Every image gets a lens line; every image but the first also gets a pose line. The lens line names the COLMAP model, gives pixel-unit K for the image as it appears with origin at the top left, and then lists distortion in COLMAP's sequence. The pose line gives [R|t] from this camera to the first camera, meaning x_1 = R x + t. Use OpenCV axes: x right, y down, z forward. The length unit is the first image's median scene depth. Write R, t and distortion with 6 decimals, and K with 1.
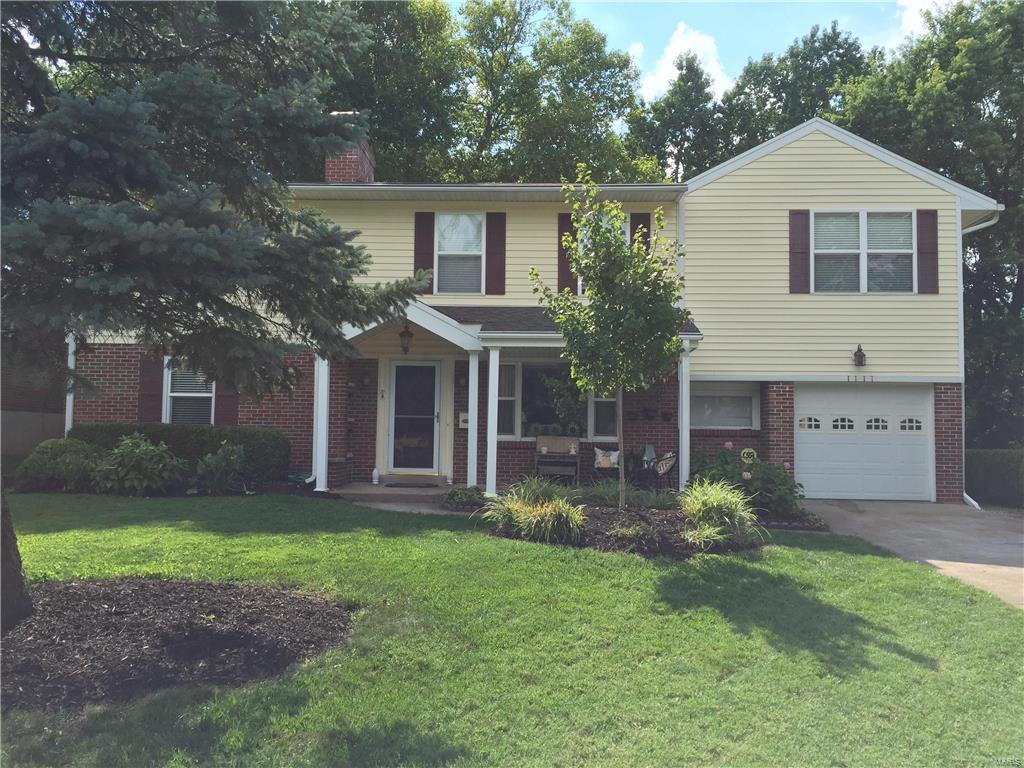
lens RADIAL K [[877.9, 0, 512.0], [0, 877.9, 384.0], [0, 0, 1]] dist [-0.000368, 0.001481]
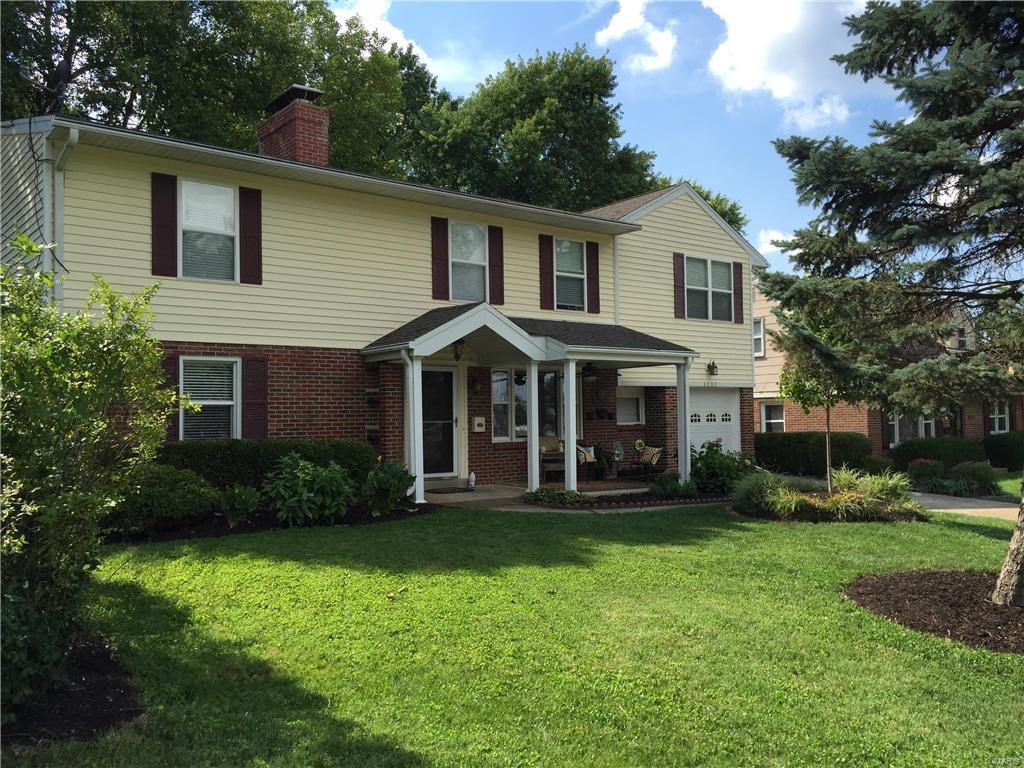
lens RADIAL K [[877.9, 0, 512.0], [0, 877.9, 384.0], [0, 0, 1]] dist [-0.000368, 0.001481]
pose [[0.750125, 0.000886, 0.661295, -0.709636], [-0.013808, 0.999802, 0.014323, -0.021803], [-0.661152, -0.019875, 0.749989, 0.193024]]
